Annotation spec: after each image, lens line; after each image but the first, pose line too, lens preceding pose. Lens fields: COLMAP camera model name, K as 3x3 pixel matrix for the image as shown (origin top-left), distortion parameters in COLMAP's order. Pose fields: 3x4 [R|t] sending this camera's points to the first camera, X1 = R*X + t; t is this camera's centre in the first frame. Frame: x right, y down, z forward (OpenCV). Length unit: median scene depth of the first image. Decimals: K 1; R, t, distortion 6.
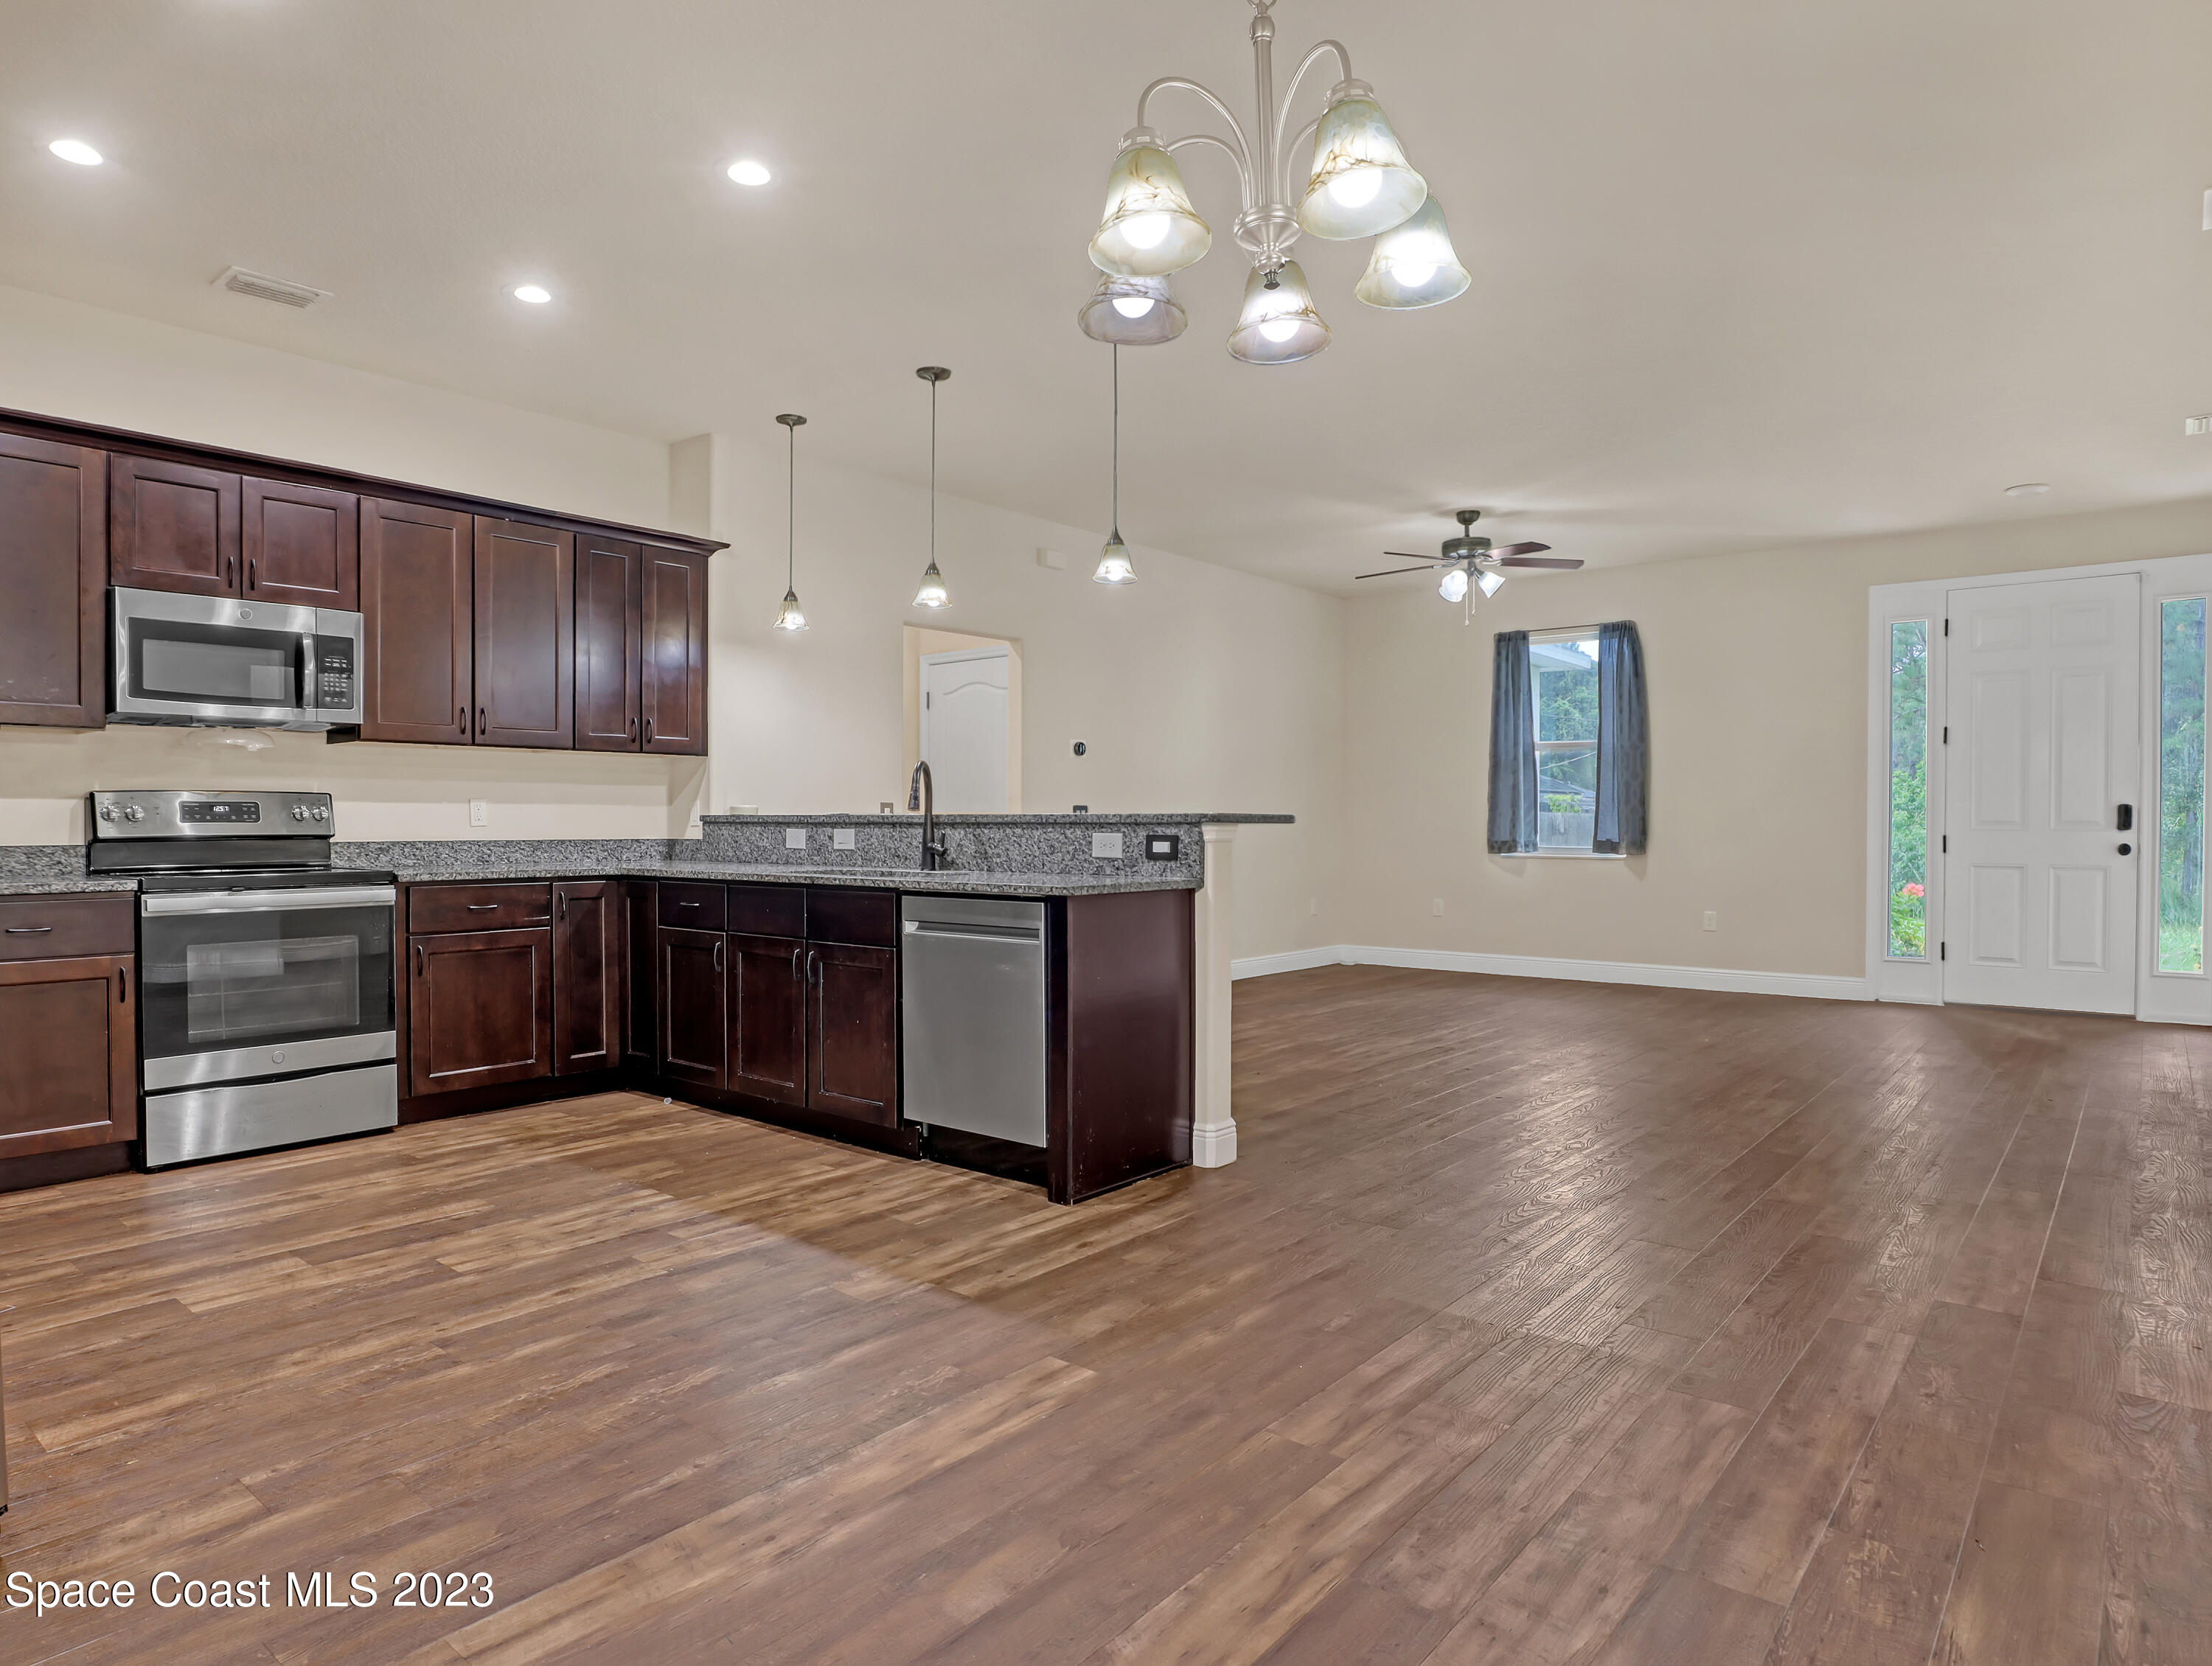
lens RADIAL K [[1296.4, 0, 1089.5], [0, 1296.4, 845.8], [0, 0, 1]] dist [-0.061116, 0.032922]
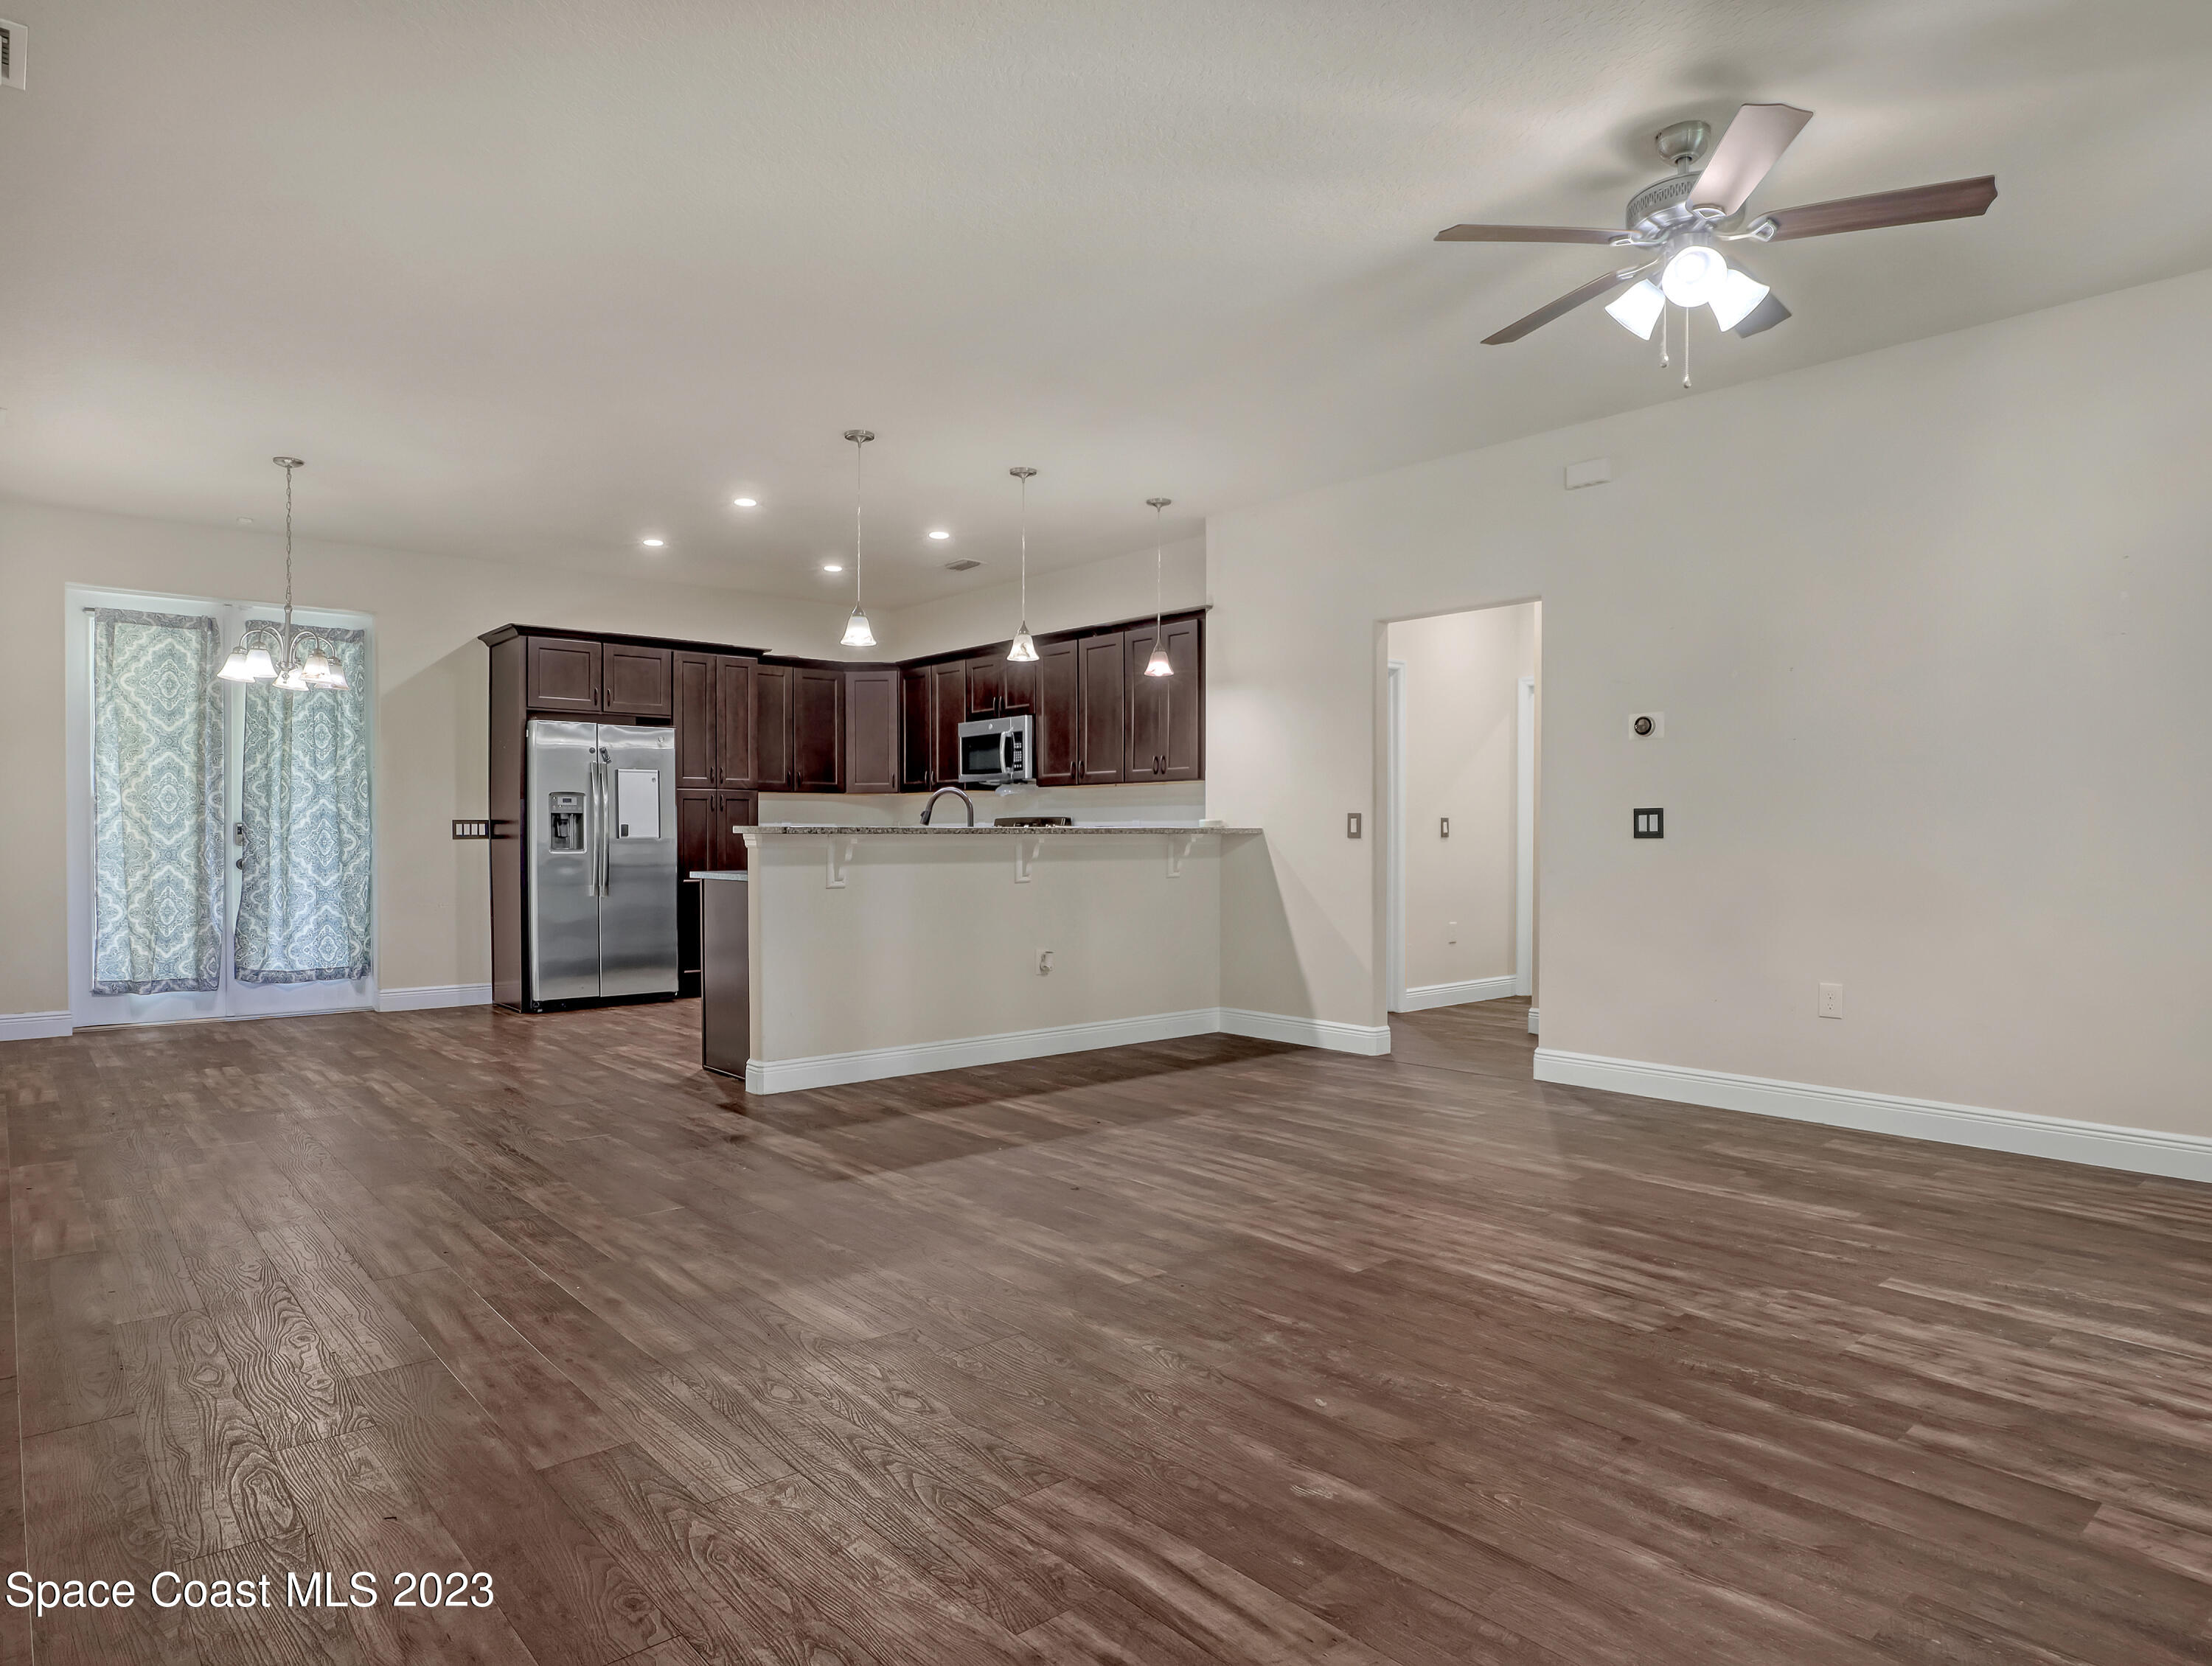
lens RADIAL K [[1296.4, 0, 1089.5], [0, 1296.4, 845.8], [0, 0, 1]] dist [-0.061116, 0.032922]
pose [[-0.139435, 0.007377, -0.990204, 1.262967], [-0.016248, 0.999821, 0.009737, -0.020355], [0.990098, 0.017447, -0.139290, 1.392013]]
